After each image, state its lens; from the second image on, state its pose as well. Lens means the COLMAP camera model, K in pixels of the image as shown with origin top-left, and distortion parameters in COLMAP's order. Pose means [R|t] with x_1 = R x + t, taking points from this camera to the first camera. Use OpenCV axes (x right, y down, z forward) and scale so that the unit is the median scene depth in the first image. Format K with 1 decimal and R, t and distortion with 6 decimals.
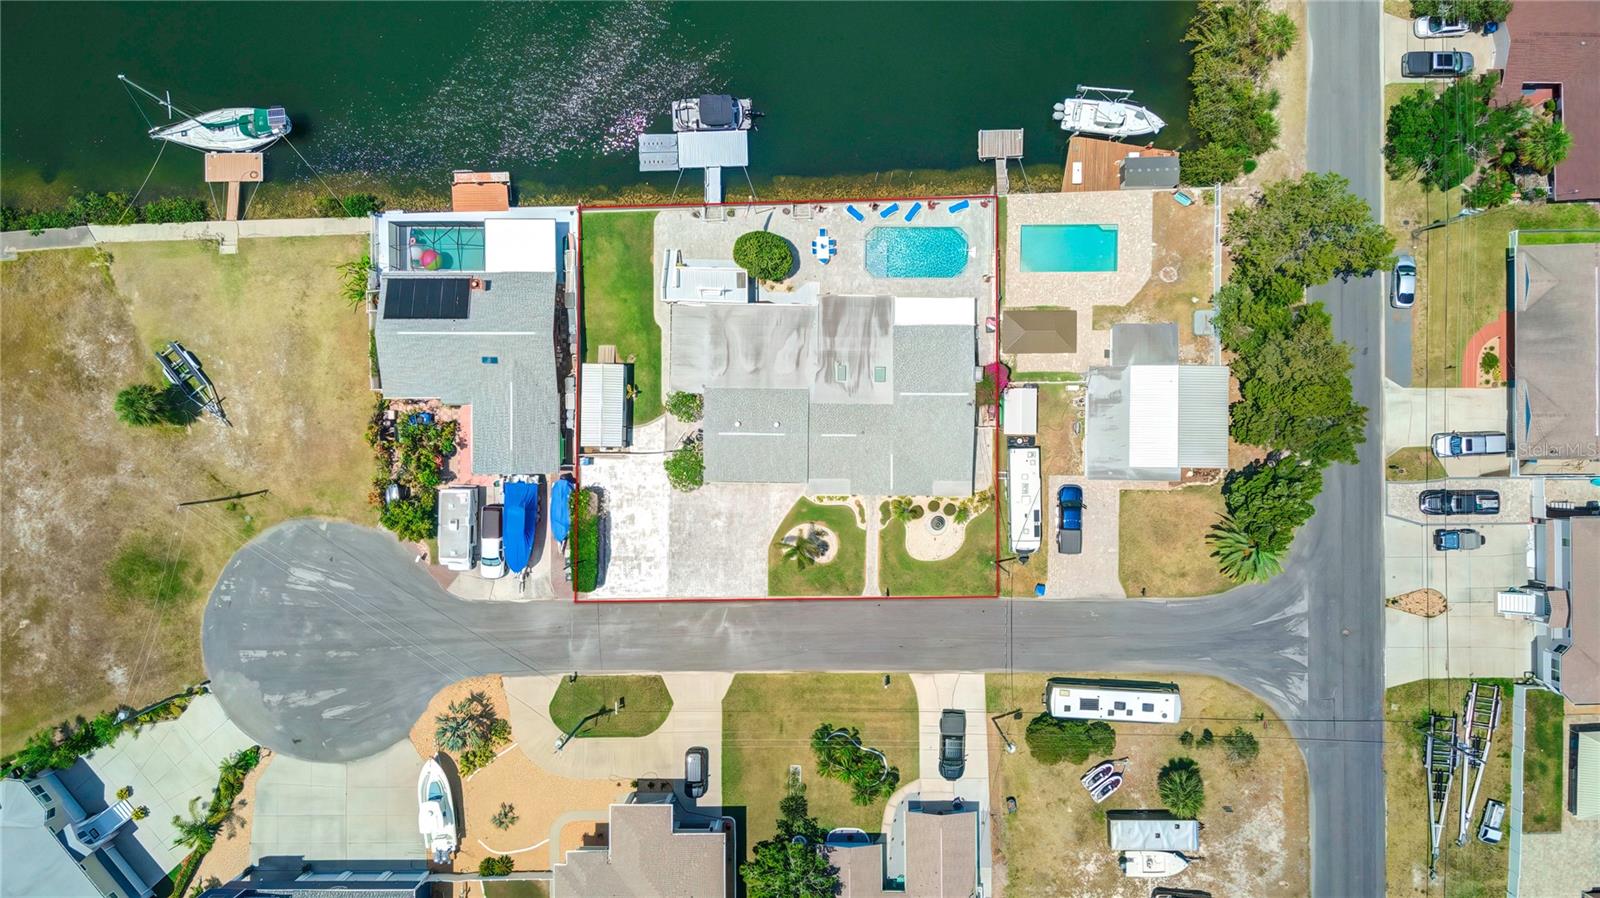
lens RADIAL K [[1223.4, 0, 800.0], [0, 1223.4, 449.0], [0, 0, 1]] dist [0.135688, -0.236415]
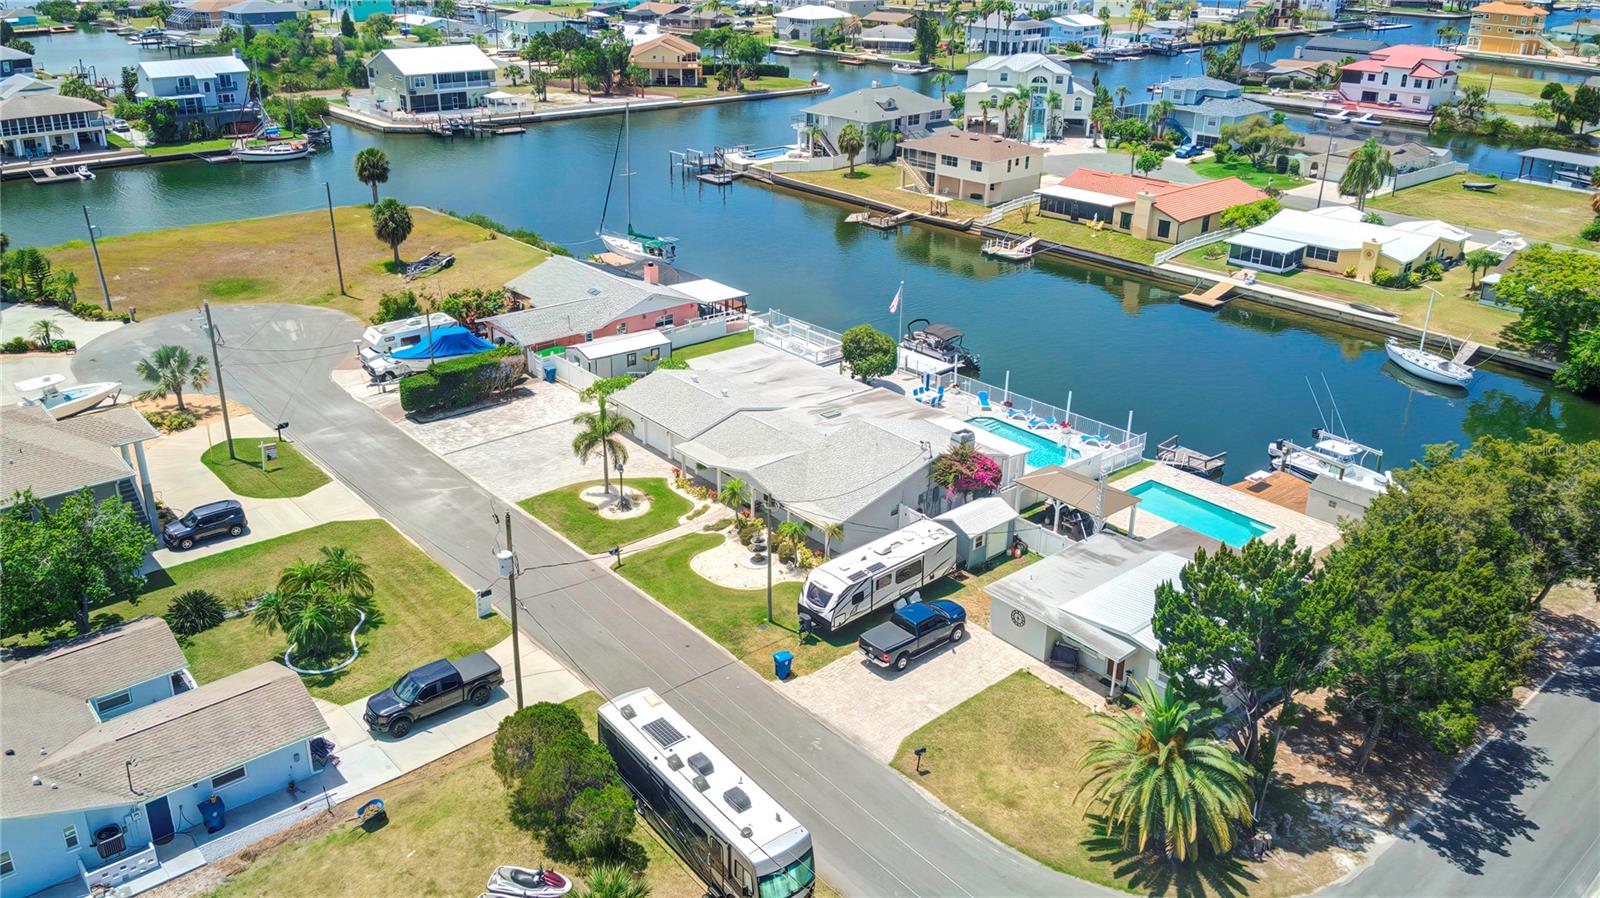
lens RADIAL K [[1205.1, 0, 778.0], [0, 1205.1, 454.8], [0, 0, 1]] dist [0.130509, -0.219377]
pose [[0.647296, 0.338721, -0.682844, 0.518581], [-0.761619, 0.251297, -0.597316, 0.405306], [-0.030726, 0.906707, 0.420640, 0.693186]]
